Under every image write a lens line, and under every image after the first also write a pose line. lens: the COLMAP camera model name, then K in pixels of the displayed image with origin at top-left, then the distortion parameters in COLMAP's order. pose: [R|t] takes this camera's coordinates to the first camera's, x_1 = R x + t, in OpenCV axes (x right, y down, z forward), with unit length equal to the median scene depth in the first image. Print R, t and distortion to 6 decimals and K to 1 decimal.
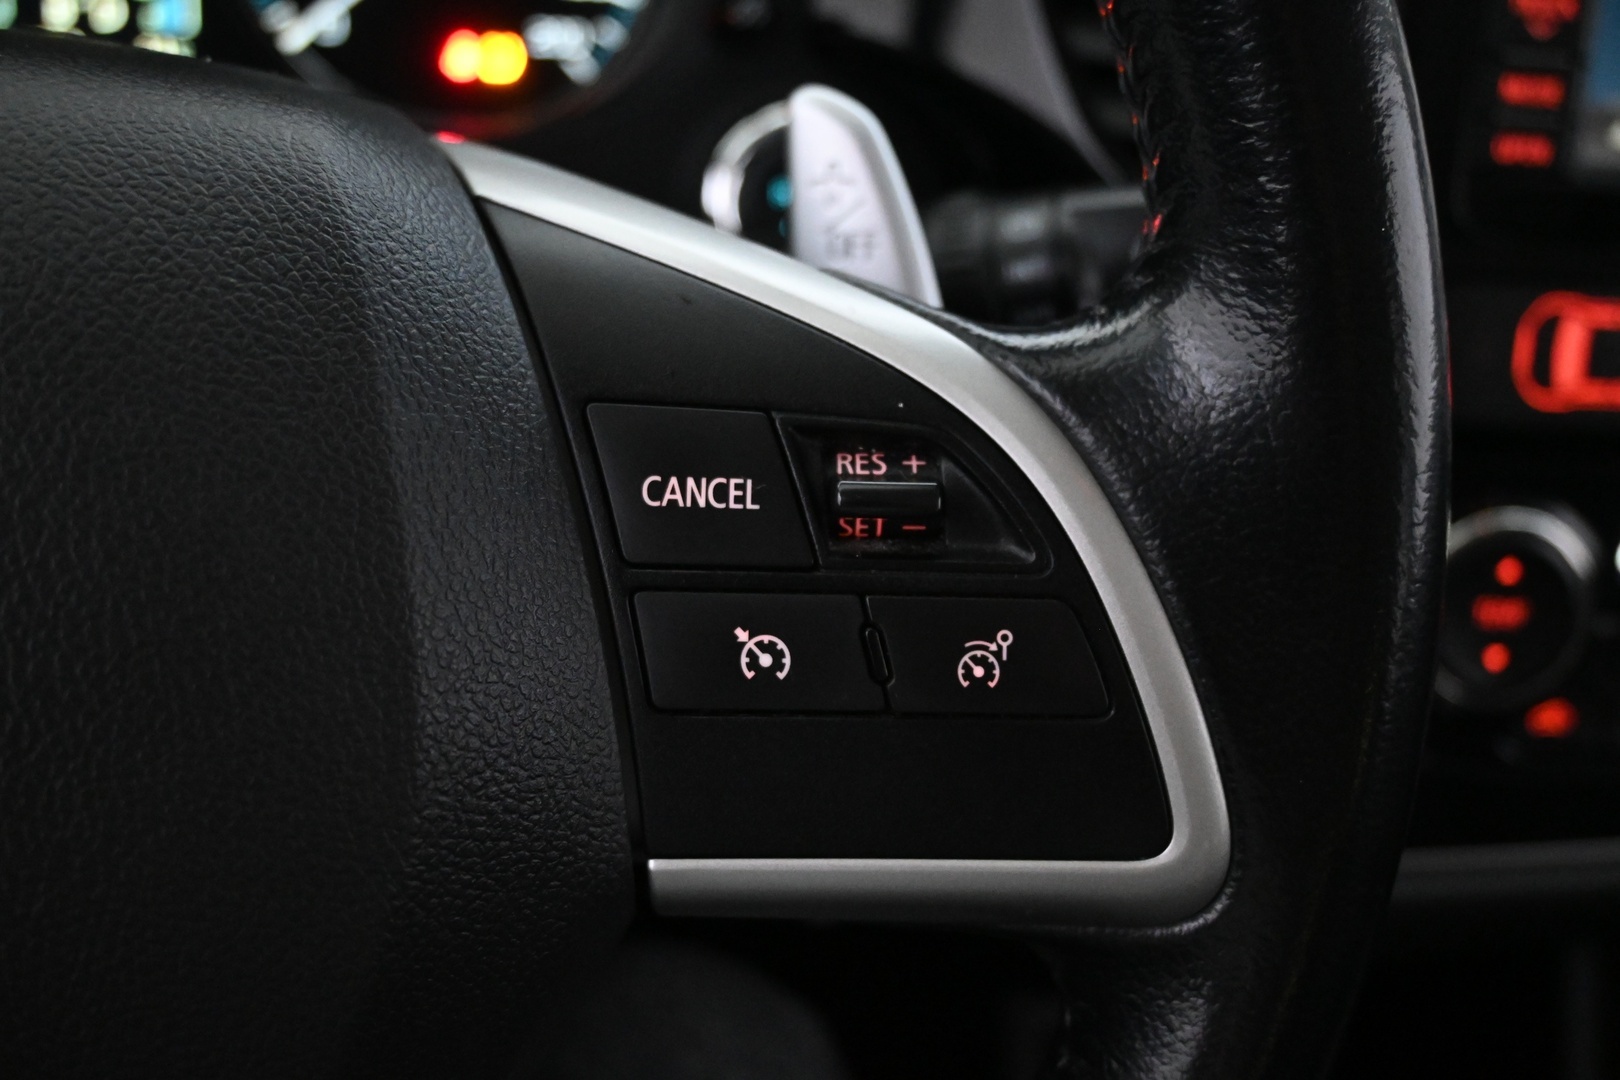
lens RADIAL K [[1768.6, 0, 814.0], [0, 1768.6, 530.7], [0, 0, 1]] dist [0.018145, 0.000000]
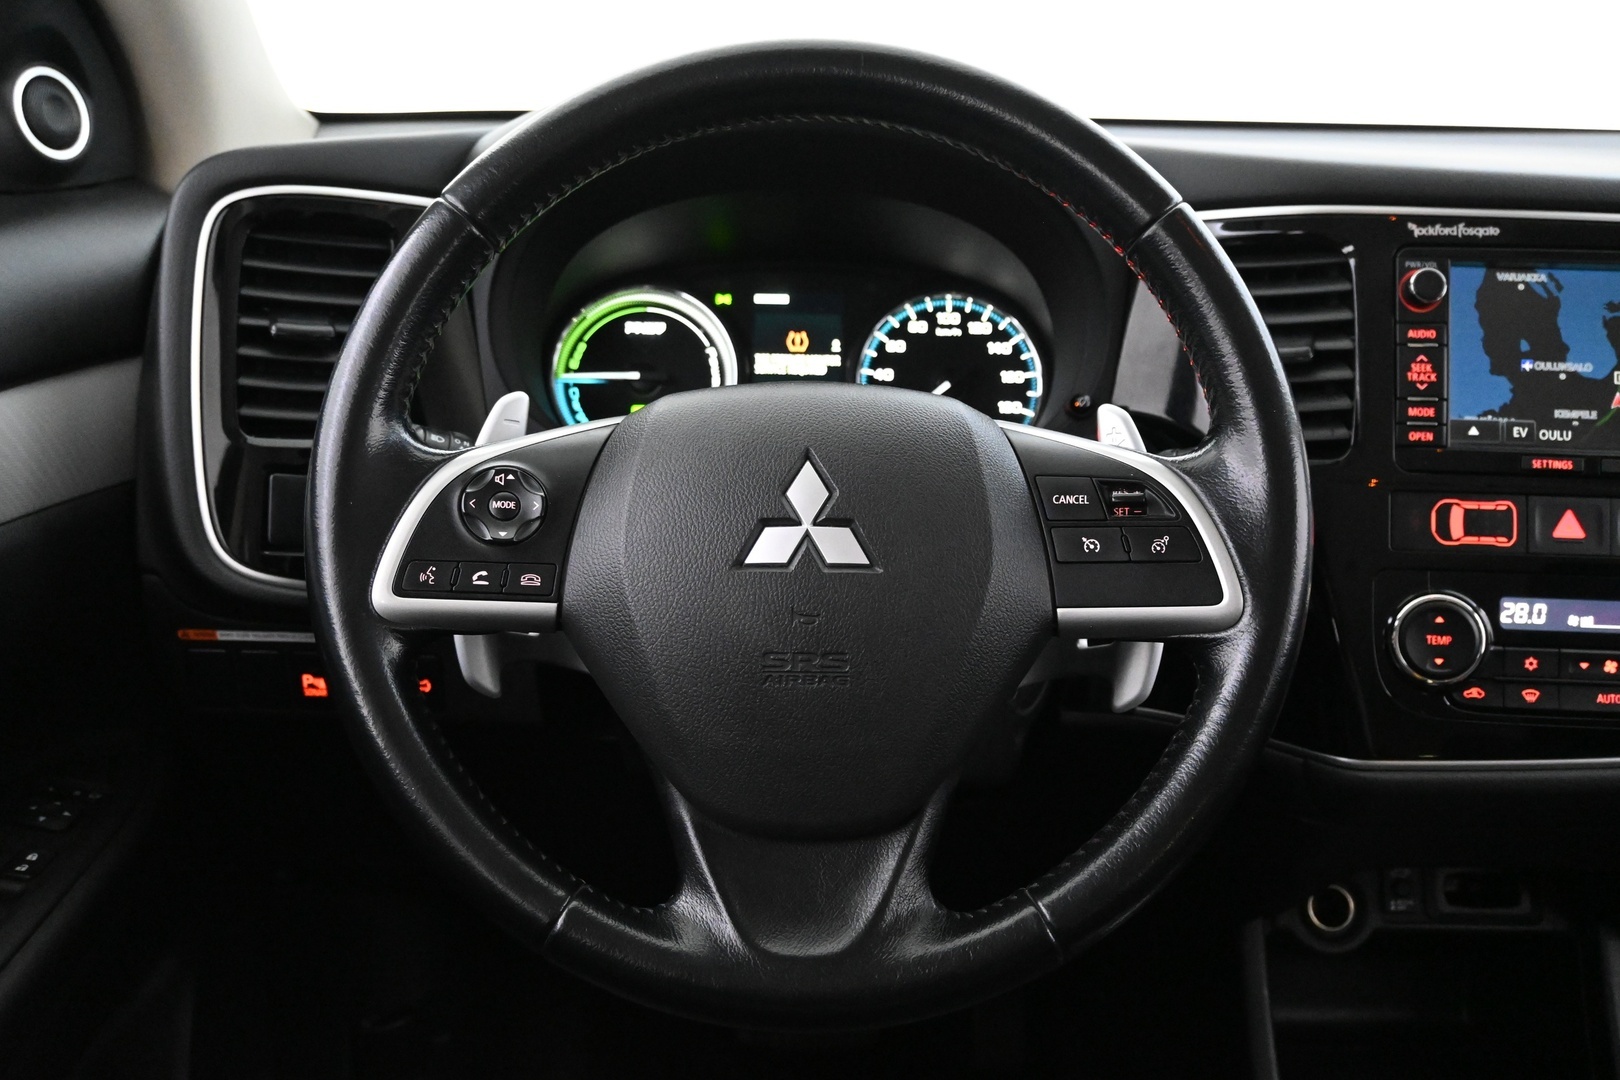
lens RADIAL K [[1491.7, 0, 824.1], [0, 1491.7, 531.3], [0, 0, 1]] dist [-0.010221, 0.000000]
pose [[0.975803, -0.036995, -0.215500, 0.084295], [-0.025748, 0.959283, -0.281269, 0.828622], [0.217131, 0.280012, 0.935119, -1.686709]]
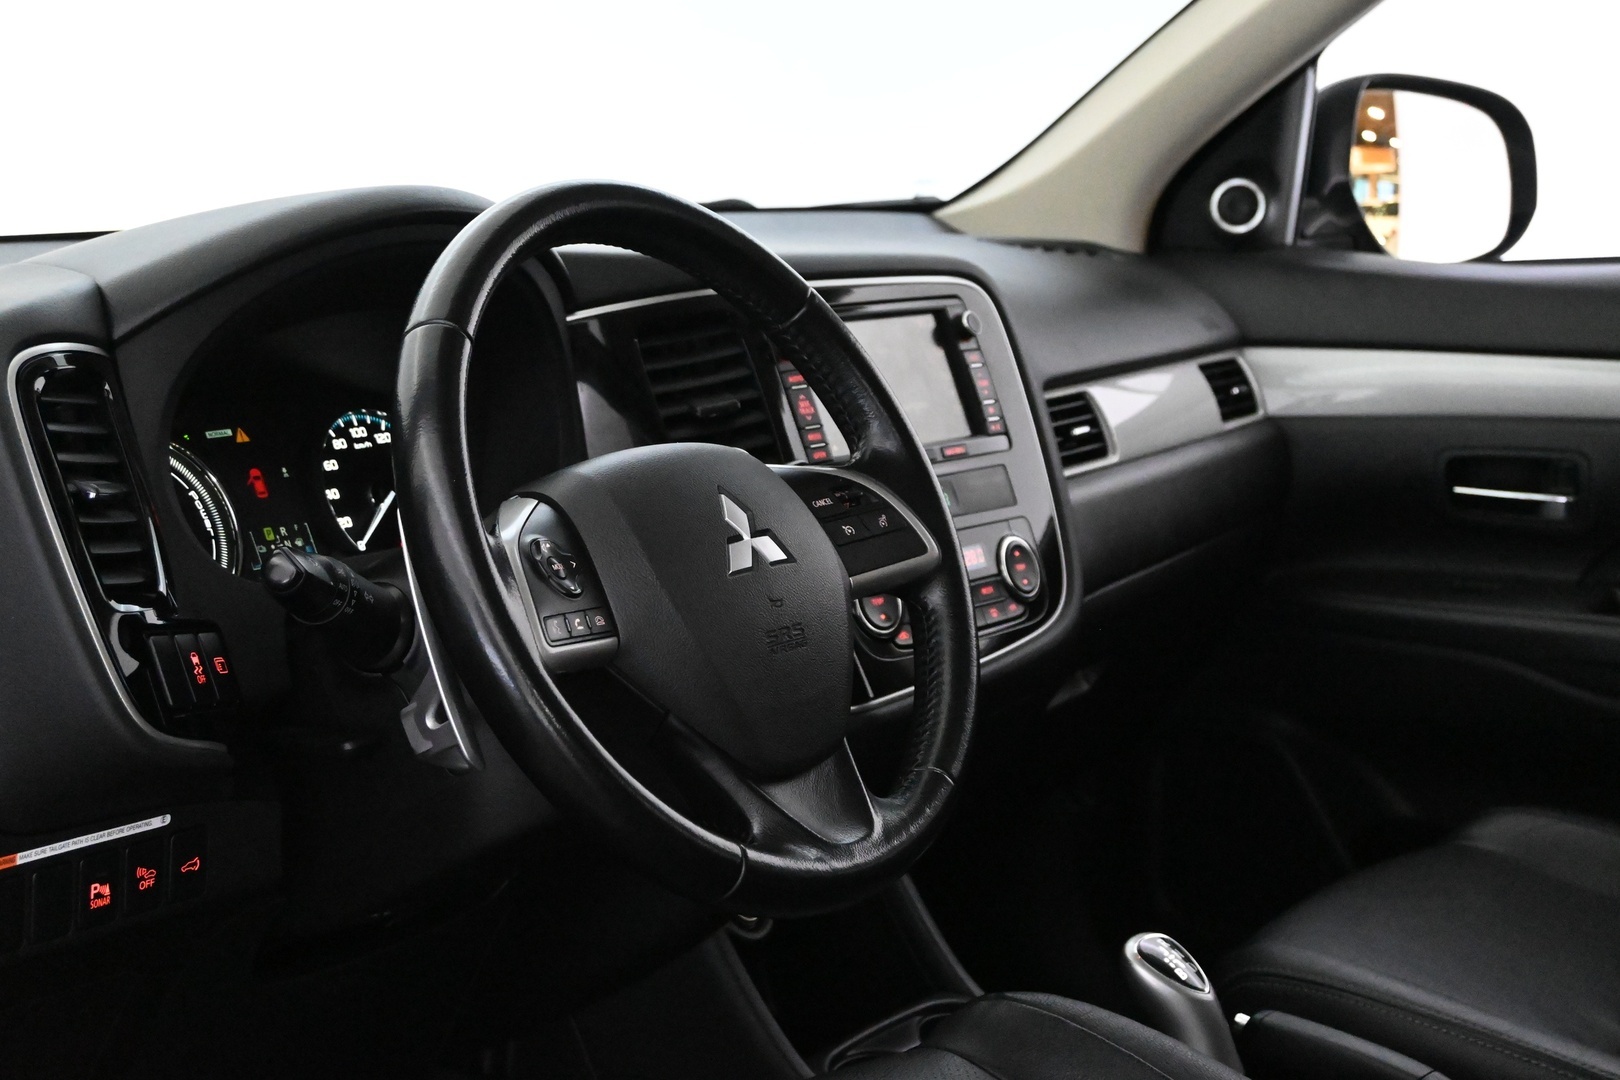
lens RADIAL K [[2614.5, 0, 808.7], [0, 2614.5, 540.7], [0, 0, 1]] dist [-0.043724, 0.000000]
pose [[0.713493, -0.222447, 0.664414, -4.533324], [0.452449, 0.870325, -0.194484, 1.330959], [-0.534994, 0.439376, 0.721616, -3.704004]]
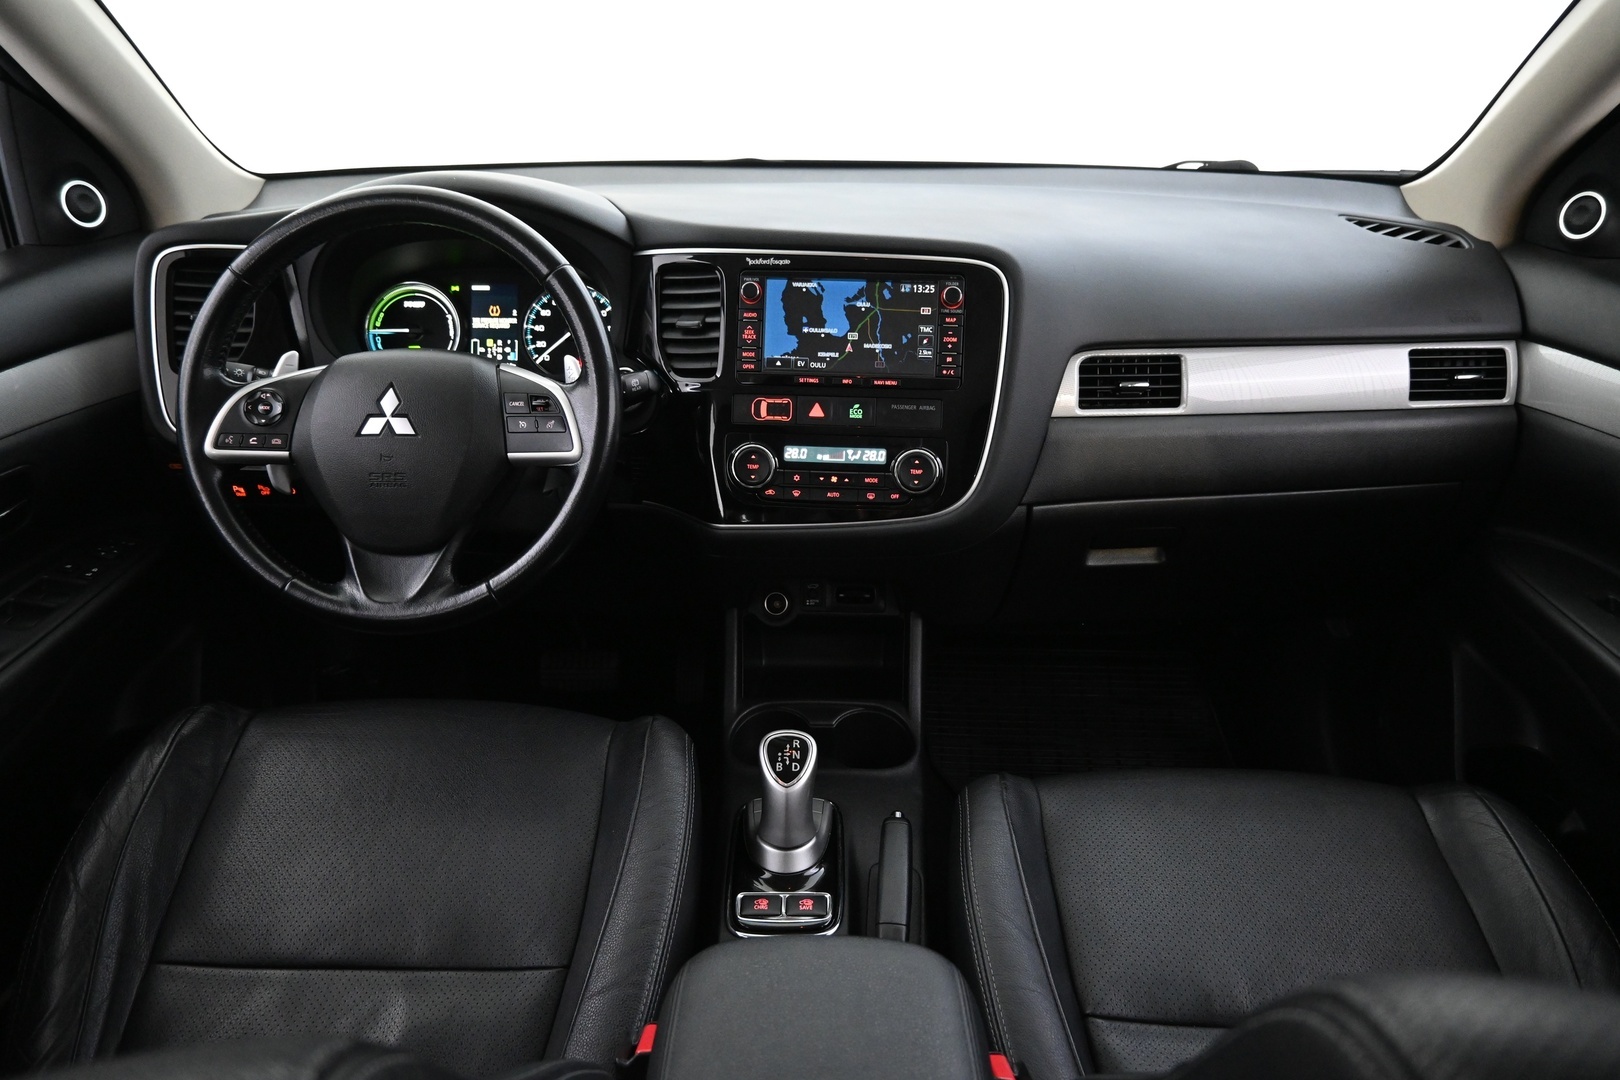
lens RADIAL K [[1103.5, 0, 818.1], [0, 1103.5, 541.5], [0, 0, 1]] dist [-0.009020, -0.003356]
pose [[0.969471, -0.008243, -0.245069, 2.253472], [-0.028254, 0.989023, -0.145036, 1.166596], [0.243575, 0.147533, 0.958596, -2.982612]]
